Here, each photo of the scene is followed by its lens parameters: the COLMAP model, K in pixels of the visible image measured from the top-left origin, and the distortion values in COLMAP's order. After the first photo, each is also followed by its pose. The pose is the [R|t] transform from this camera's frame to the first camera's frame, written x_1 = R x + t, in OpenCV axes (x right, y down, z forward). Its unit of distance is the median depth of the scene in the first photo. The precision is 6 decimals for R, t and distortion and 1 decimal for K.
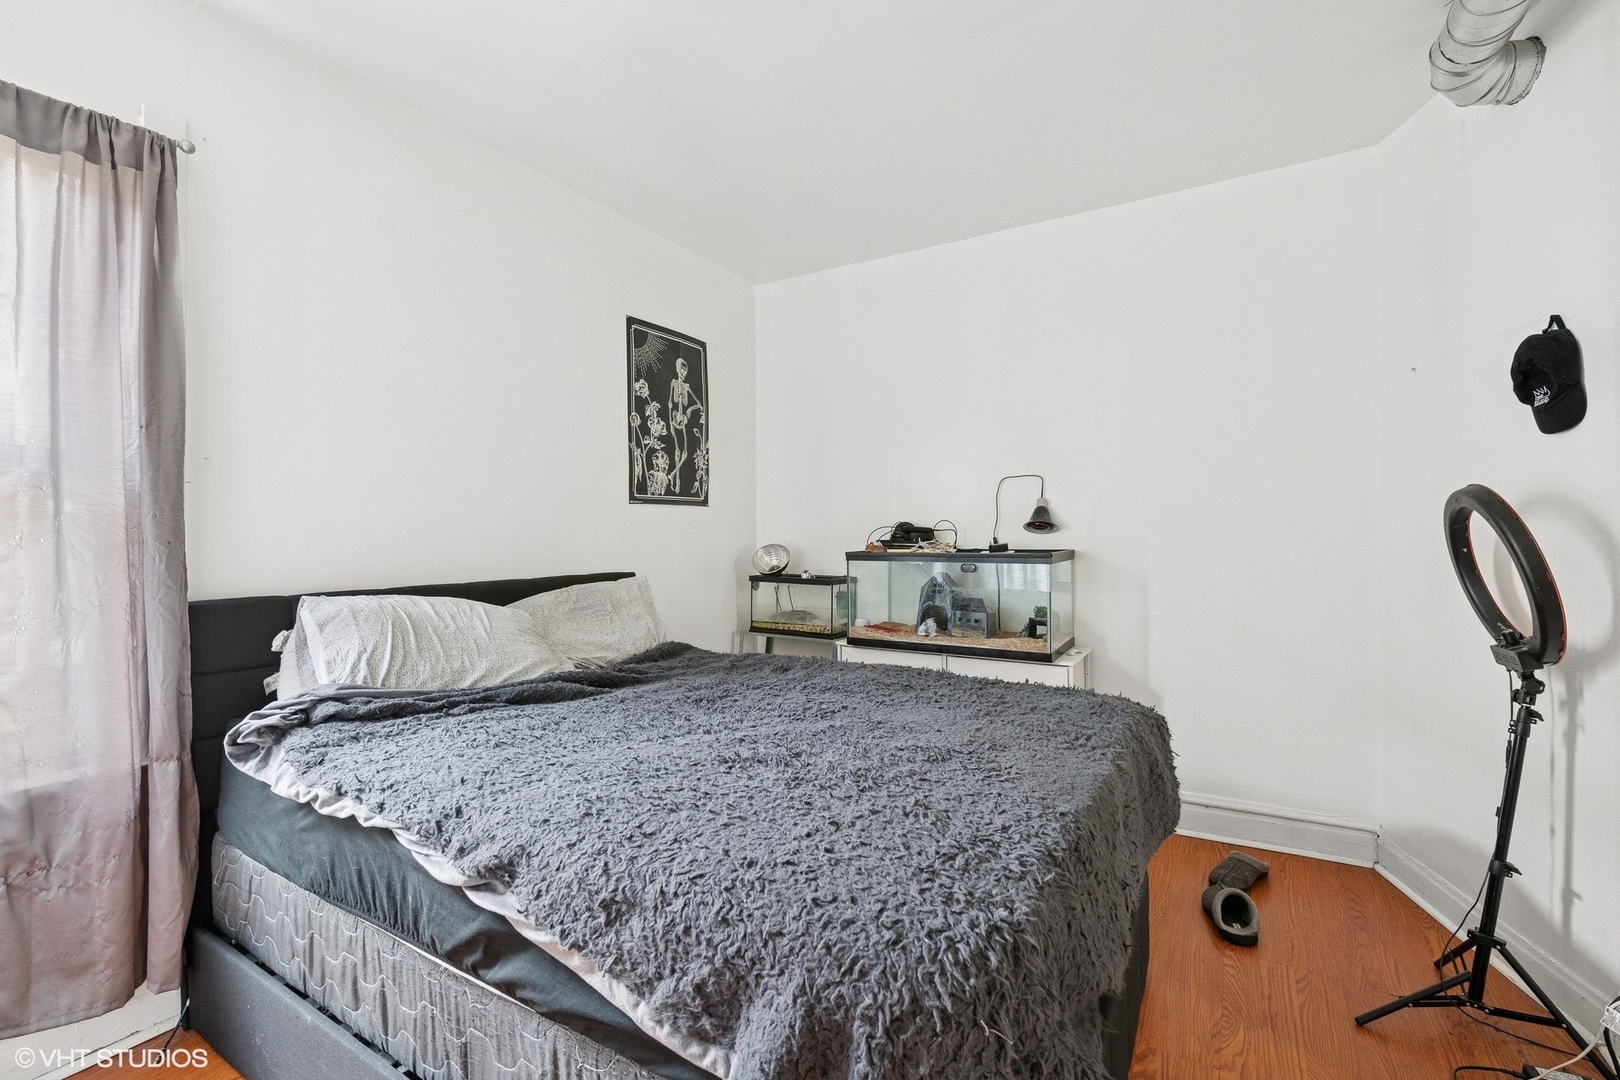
lens RADIAL K [[709.2, 0, 809.0], [0, 709.2, 545.8], [0, 0, 1]] dist [0.002375, 0.000105]
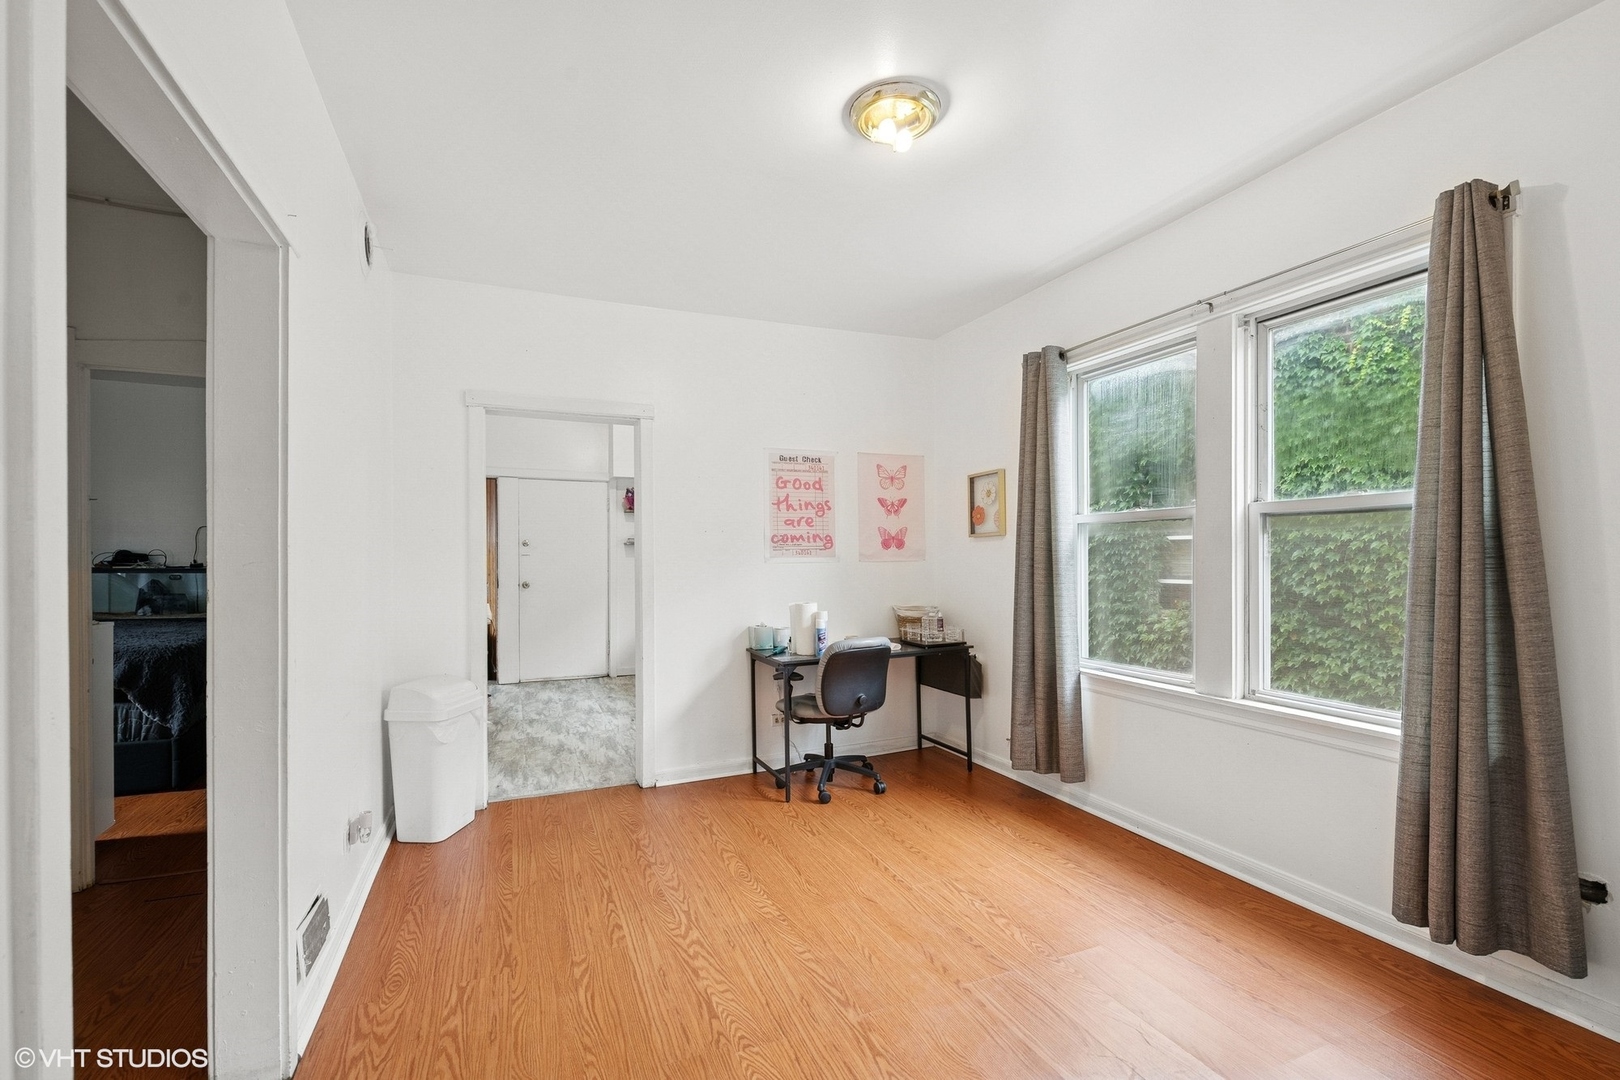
lens RADIAL K [[709.2, 0, 818.2], [0, 709.2, 567.3], [0, 0, 1]] dist [0.002375, 0.000105]
pose [[0.575528, 0.000219, 0.817782, -0.301430], [-0.001612, 0.999998, 0.000867, 0.003349], [-0.817781, -0.001818, 0.575527, -1.329672]]
